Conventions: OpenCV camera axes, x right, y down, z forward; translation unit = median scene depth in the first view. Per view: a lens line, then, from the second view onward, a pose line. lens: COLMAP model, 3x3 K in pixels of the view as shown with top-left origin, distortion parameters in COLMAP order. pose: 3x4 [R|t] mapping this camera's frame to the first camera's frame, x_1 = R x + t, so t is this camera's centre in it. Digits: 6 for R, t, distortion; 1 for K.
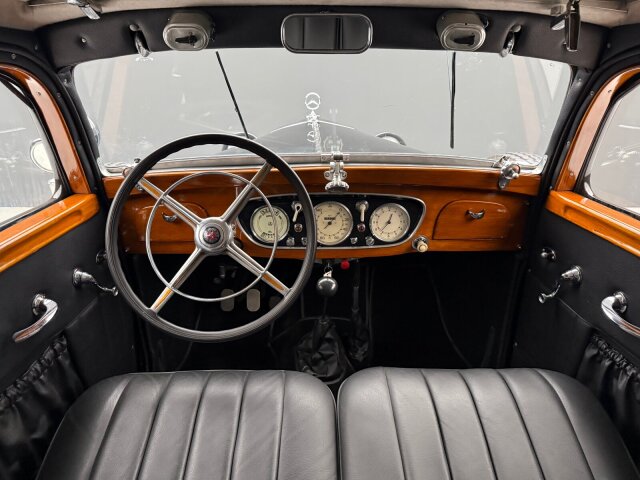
lens RADIAL K [[439.6, 0, 320.0], [0, 439.6, 240.0], [0, 0, 1]] dist [0.070110, -0.084607]
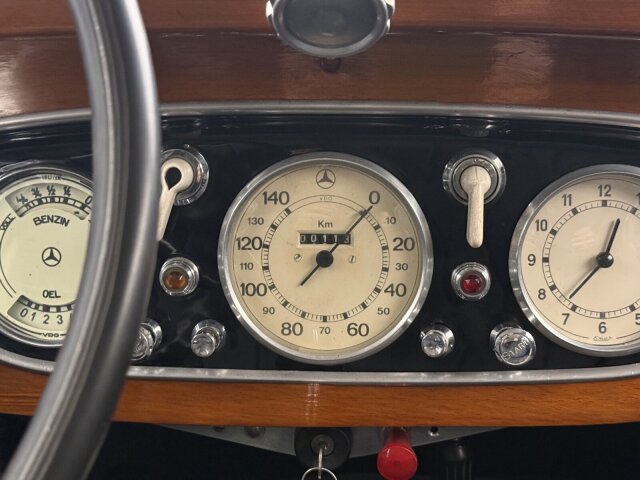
lens RADIAL K [[937.8, 0, 320.0], [0, 937.8, 240.0], [0, 0, 1]] dist [0.124417, -0.001848]
pose [[0.997186, 0.010818, -0.074180, 0.054184], [-0.024693, 0.981712, -0.188766, 0.040139], [0.070781, 0.190067, 0.979216, 0.542623]]
